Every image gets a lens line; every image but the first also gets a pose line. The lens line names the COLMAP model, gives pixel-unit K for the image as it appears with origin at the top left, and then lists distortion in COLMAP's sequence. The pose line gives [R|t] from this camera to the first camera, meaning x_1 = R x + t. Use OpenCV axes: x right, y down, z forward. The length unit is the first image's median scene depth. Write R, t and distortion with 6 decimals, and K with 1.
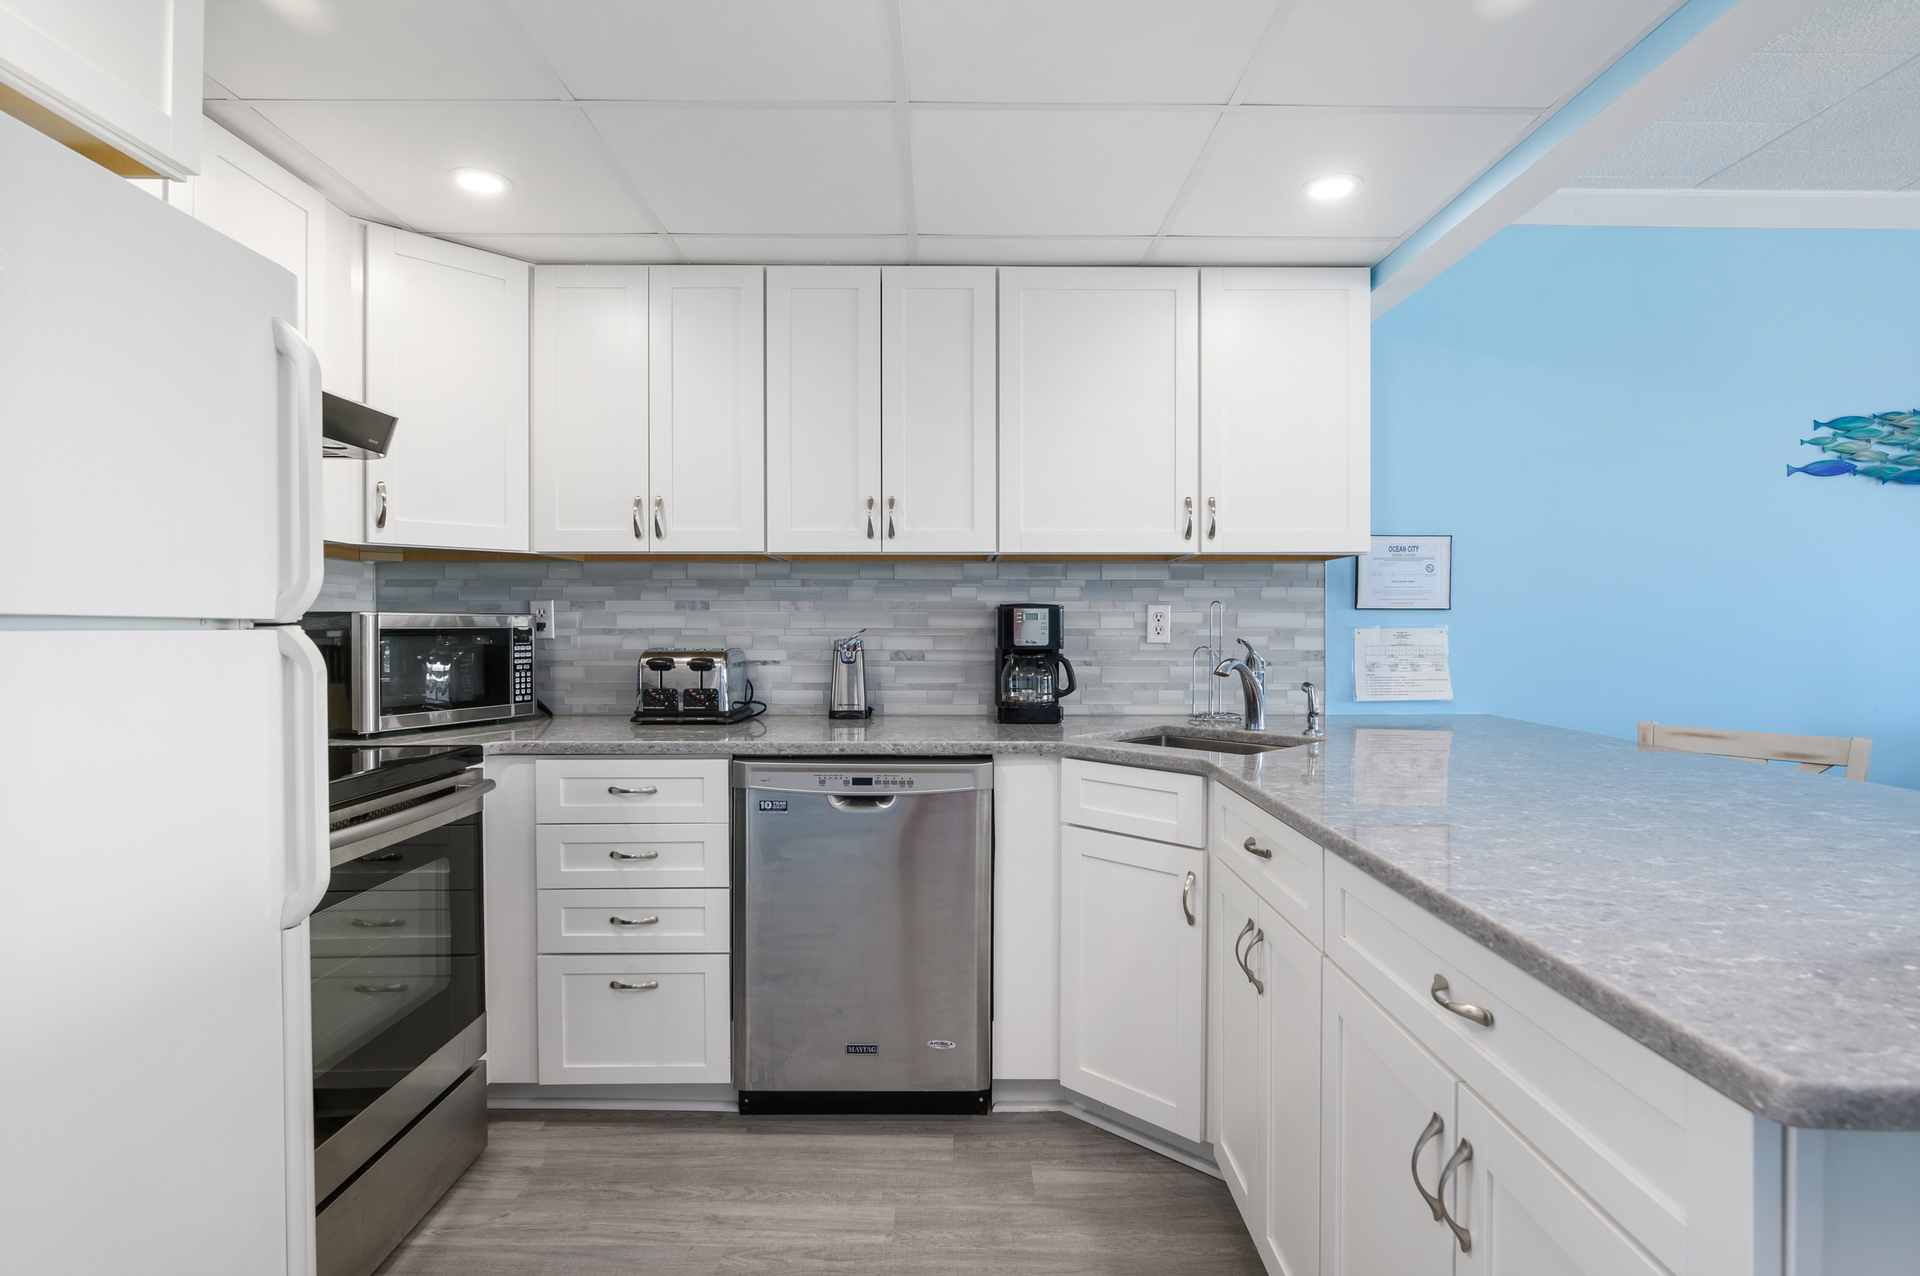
lens RADIAL K [[992.9, 0, 967.5], [0, 992.9, 635.1], [0, 0, 1]] dist [-0.003883, 0.000086]
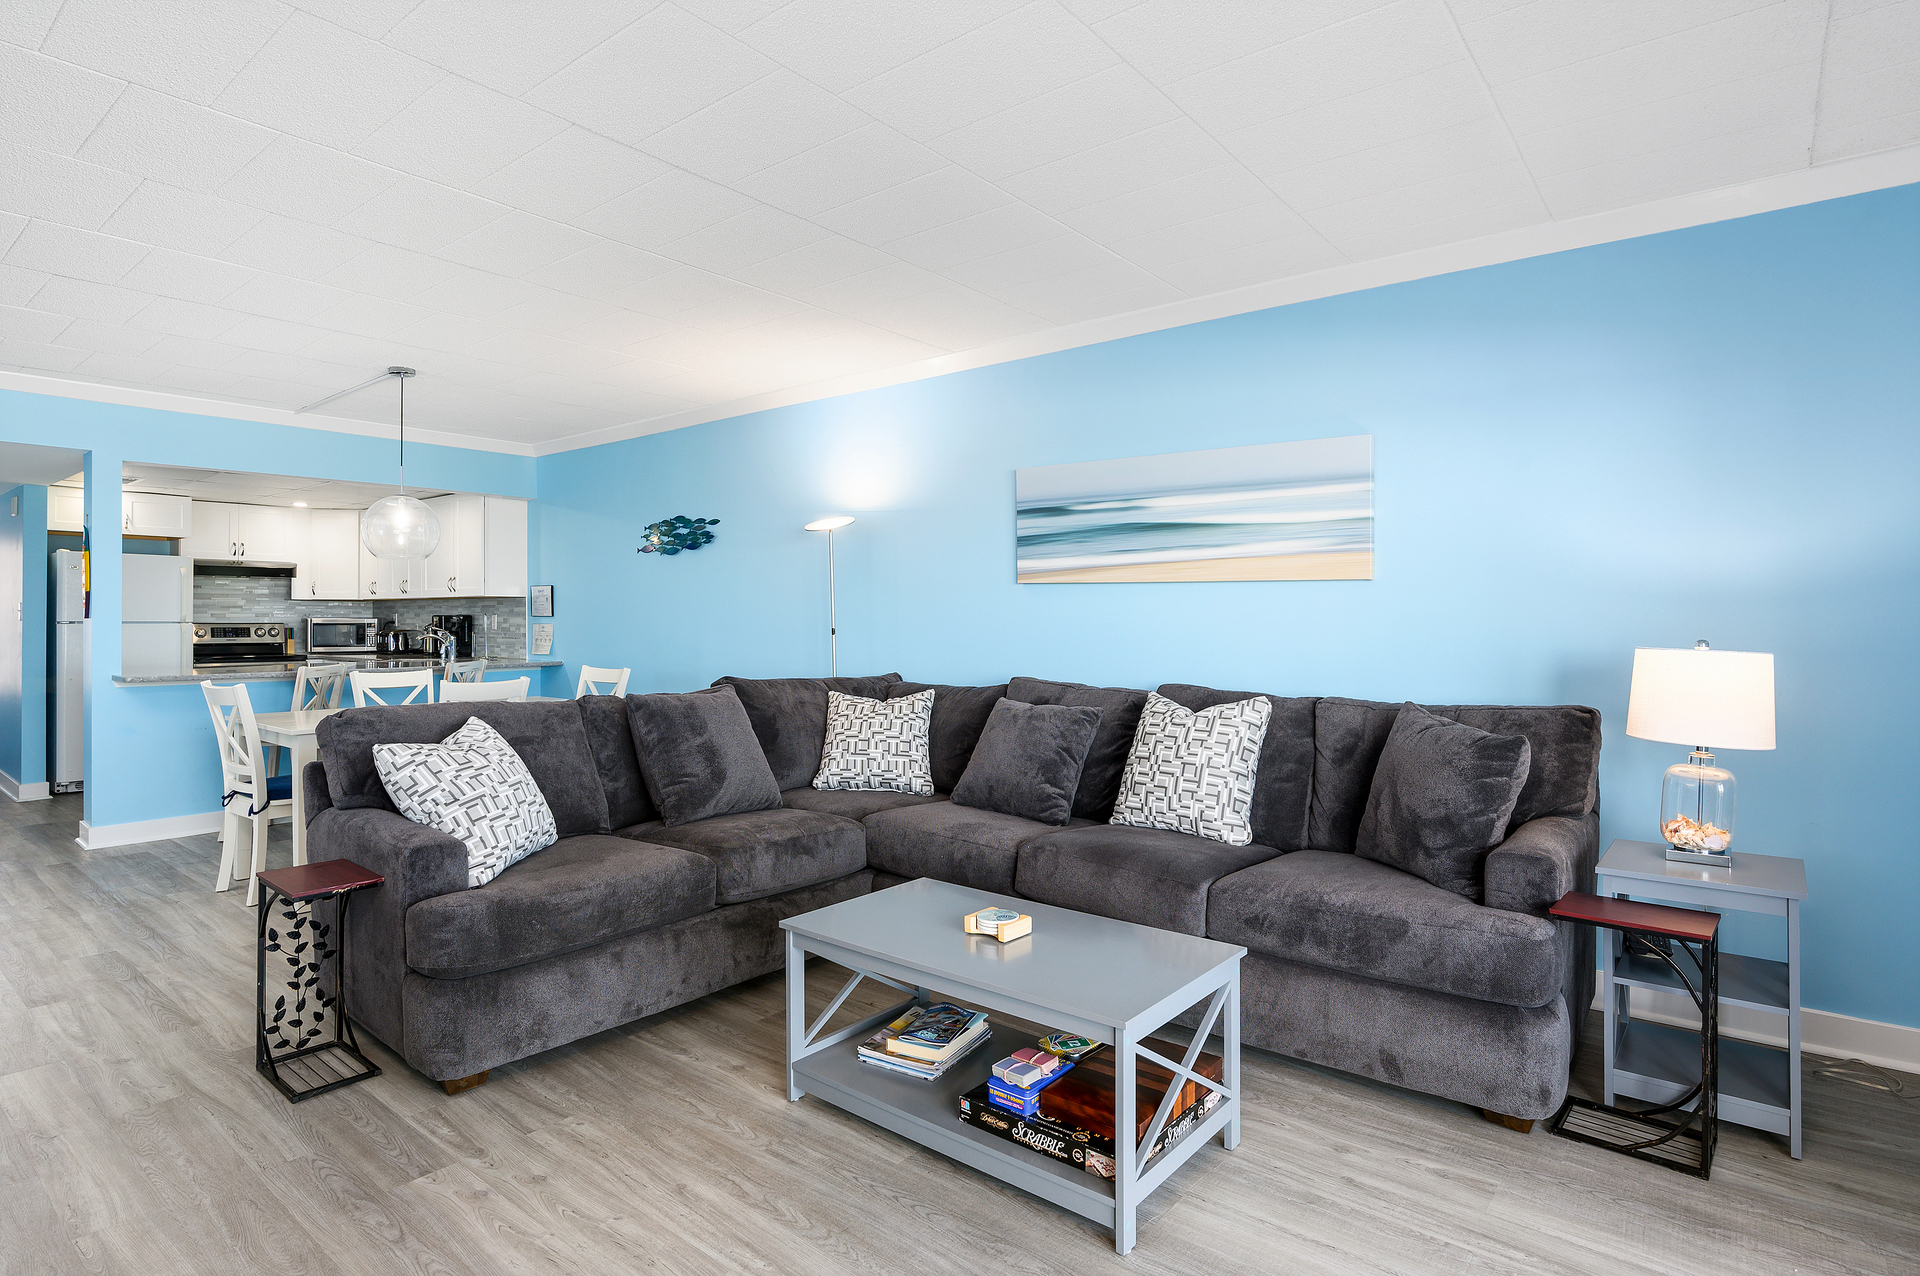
lens RADIAL K [[984.8, 0, 971.6], [0, 984.8, 626.1], [0, 0, 1]] dist [-0.003445, -0.000692]
pose [[0.778792, 0.004635, -0.627265, 2.977071], [-0.005954, 0.999982, -0.000003, -0.008434], [0.627254, 0.003737, 0.778806, -0.238006]]
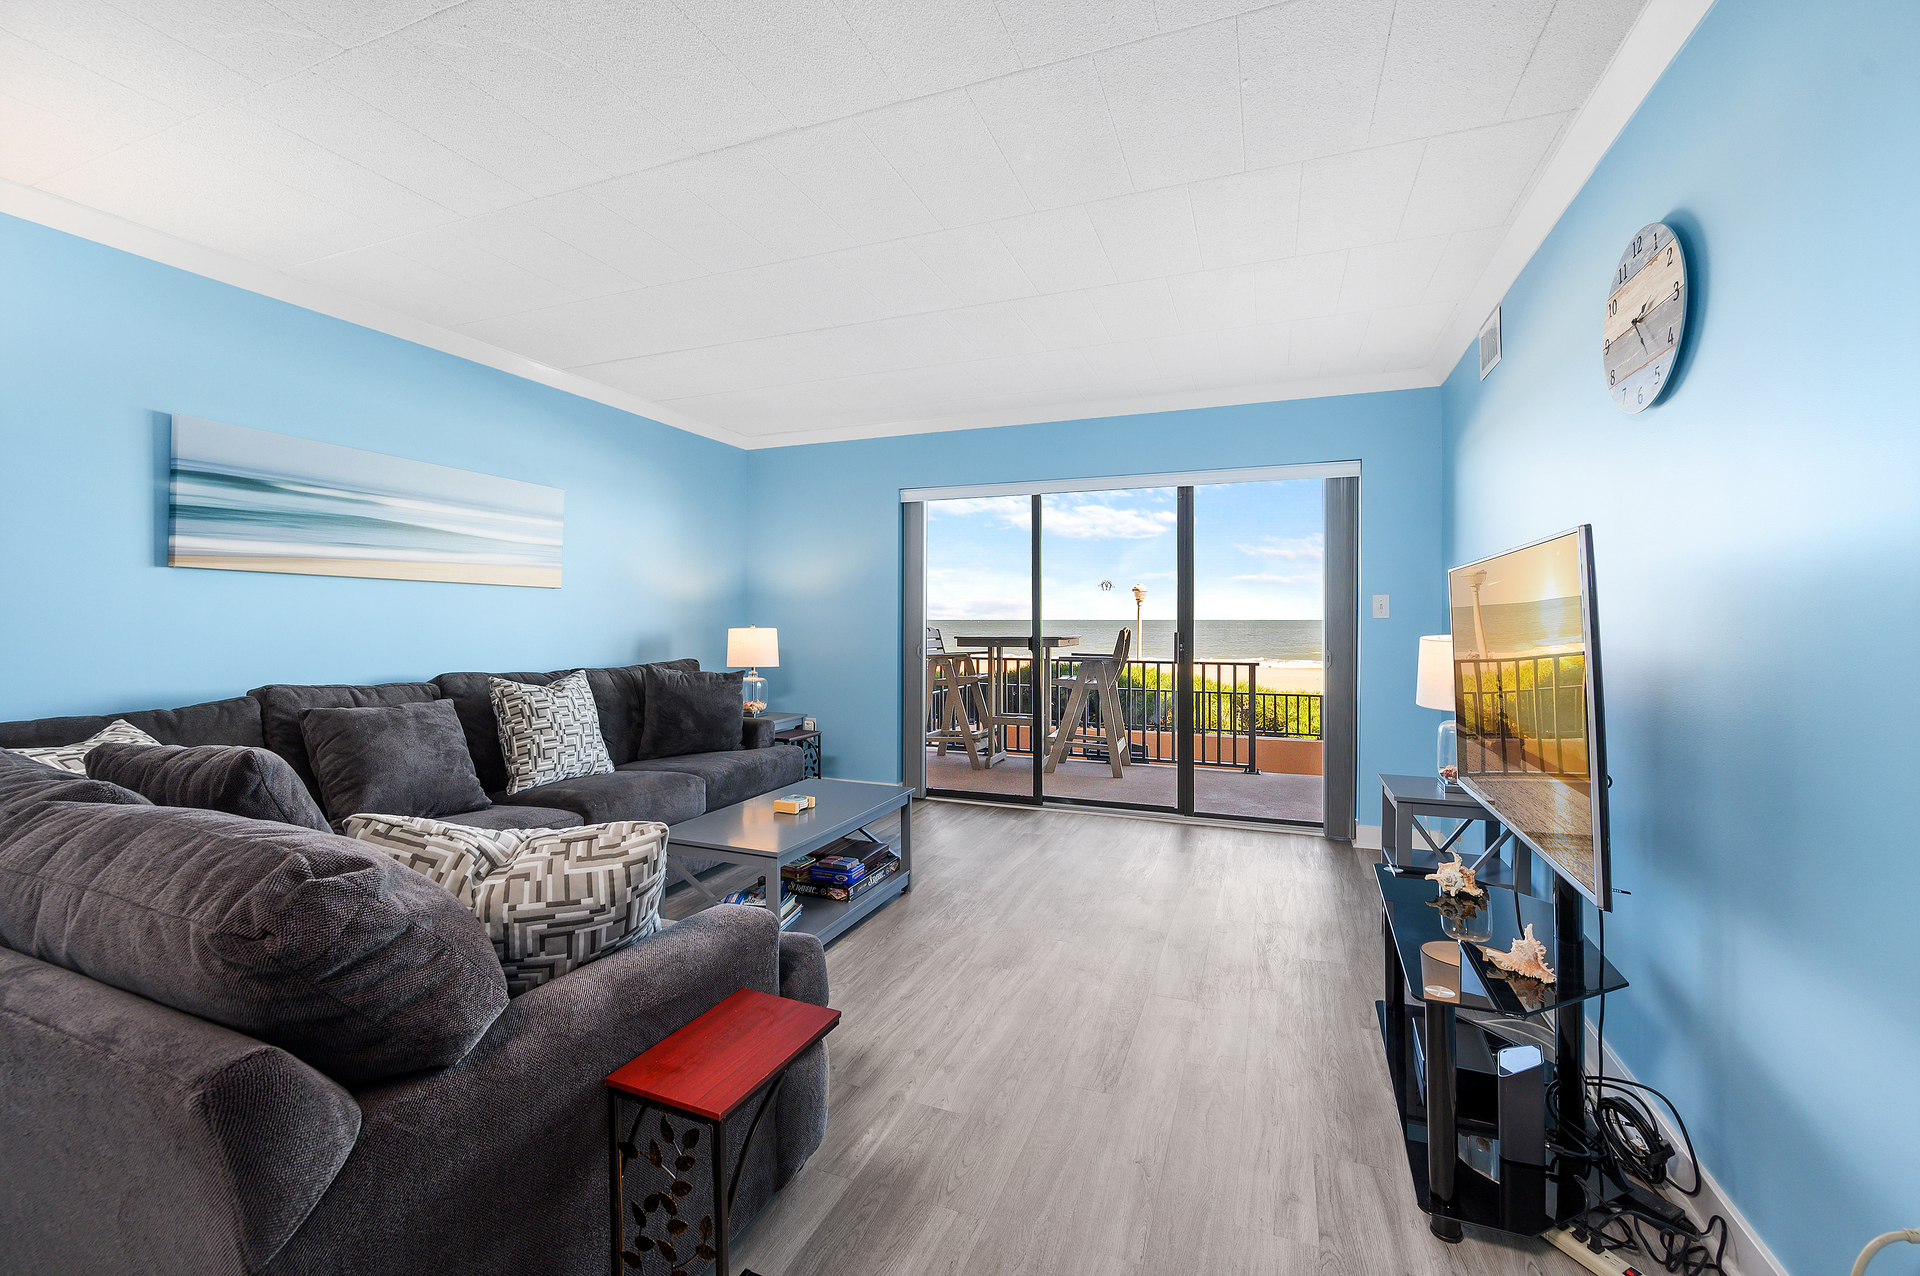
lens RADIAL K [[771.7, 0, 964.0], [0, 771.7, 618.5], [0, 0, 1]] dist [-0.001114, -0.000160]
pose [[0.374142, -0.002385, 0.927368, 1.486675], [0.006648, 0.999978, -0.000110, -0.008761], [-0.927348, 0.006207, 0.374150, -0.182438]]
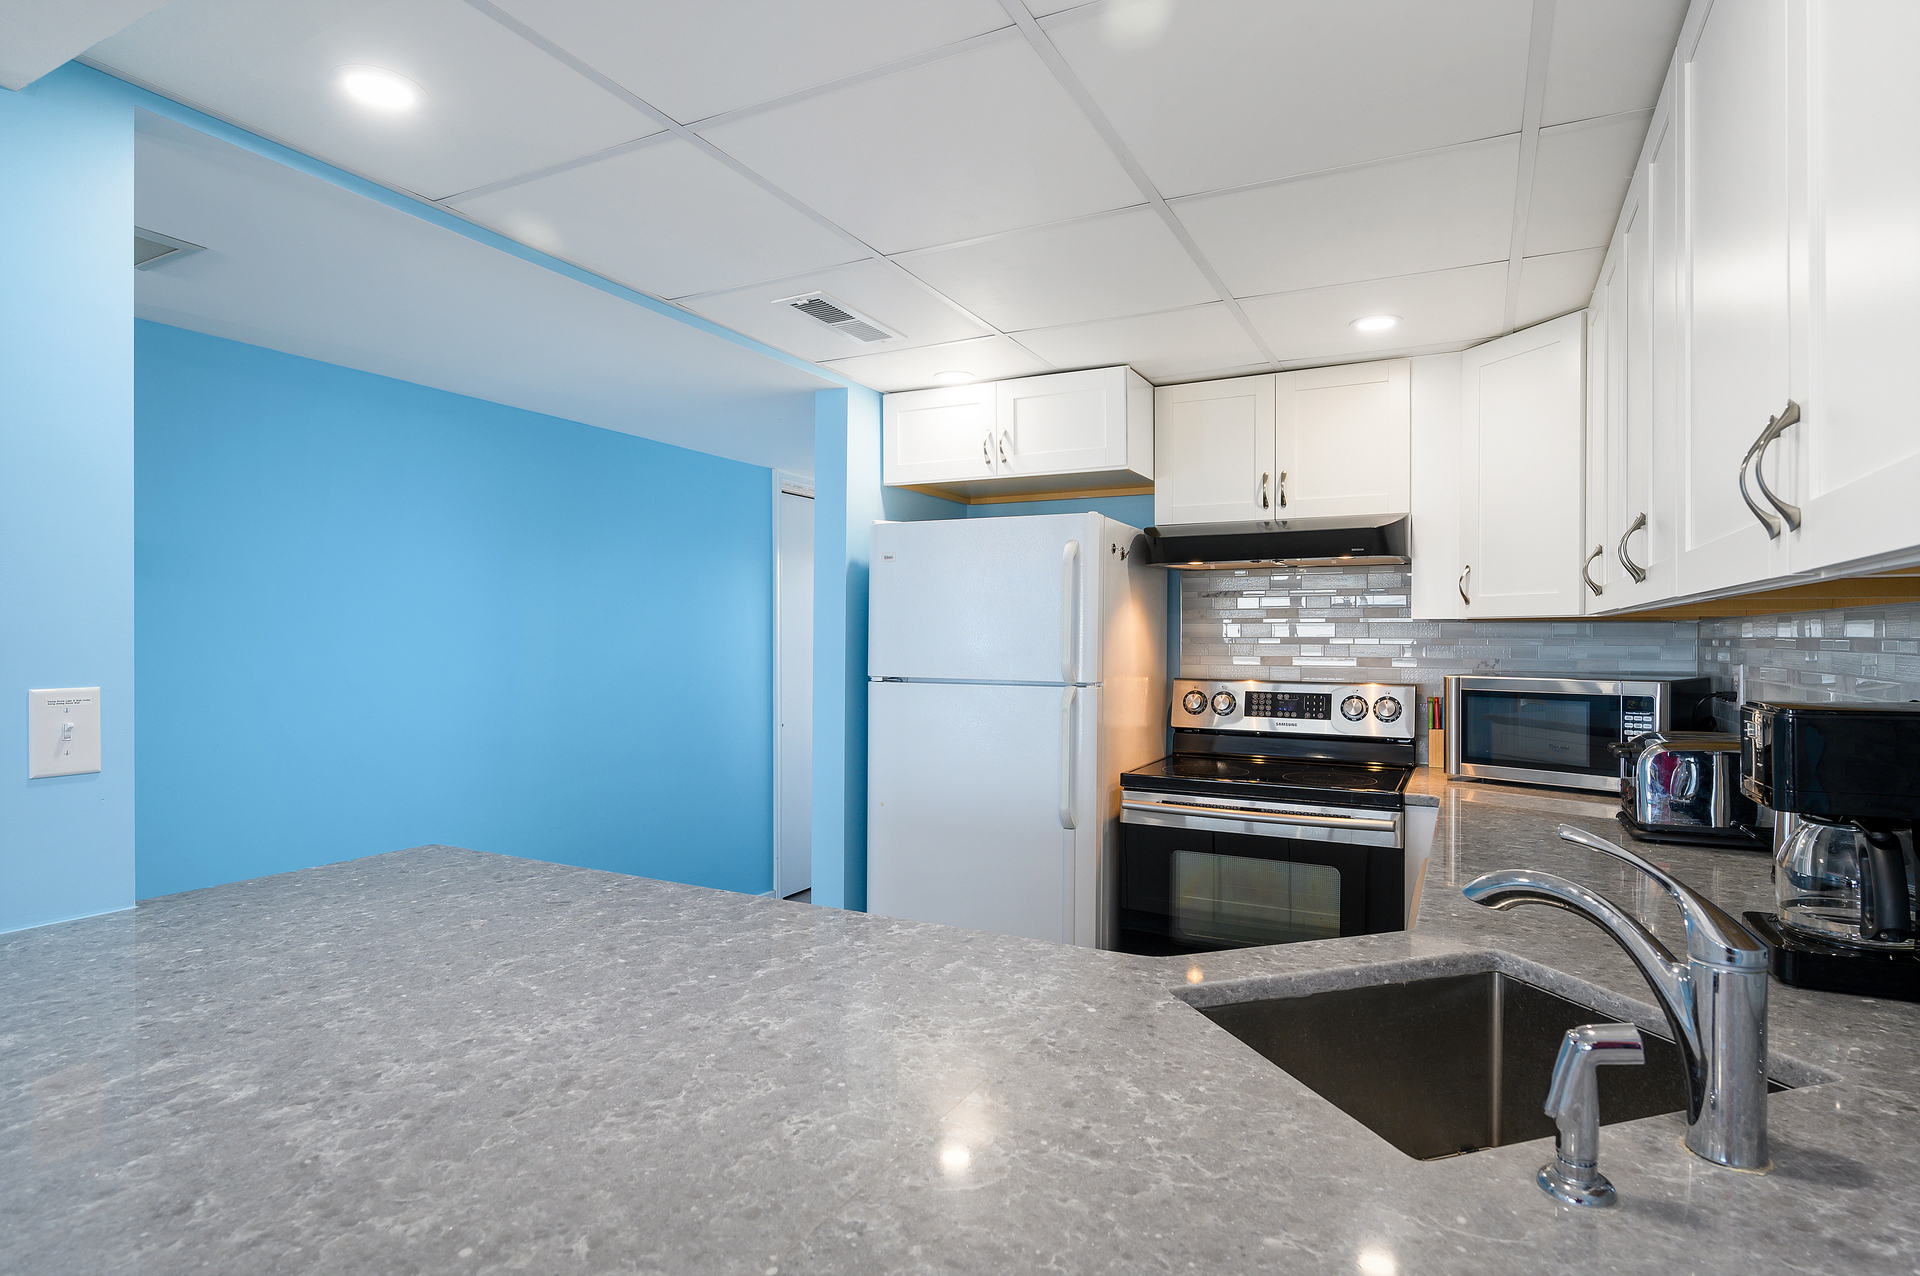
lens RADIAL K [[984.8, 0, 971.6], [0, 984.8, 626.1], [0, 0, 1]] dist [-0.003445, -0.000692]
pose [[-0.456089, -0.012057, -0.889852, 0.618247], [-0.009013, 0.999920, -0.008929, -0.056550], [0.889888, 0.003948, -0.456161, 0.860481]]
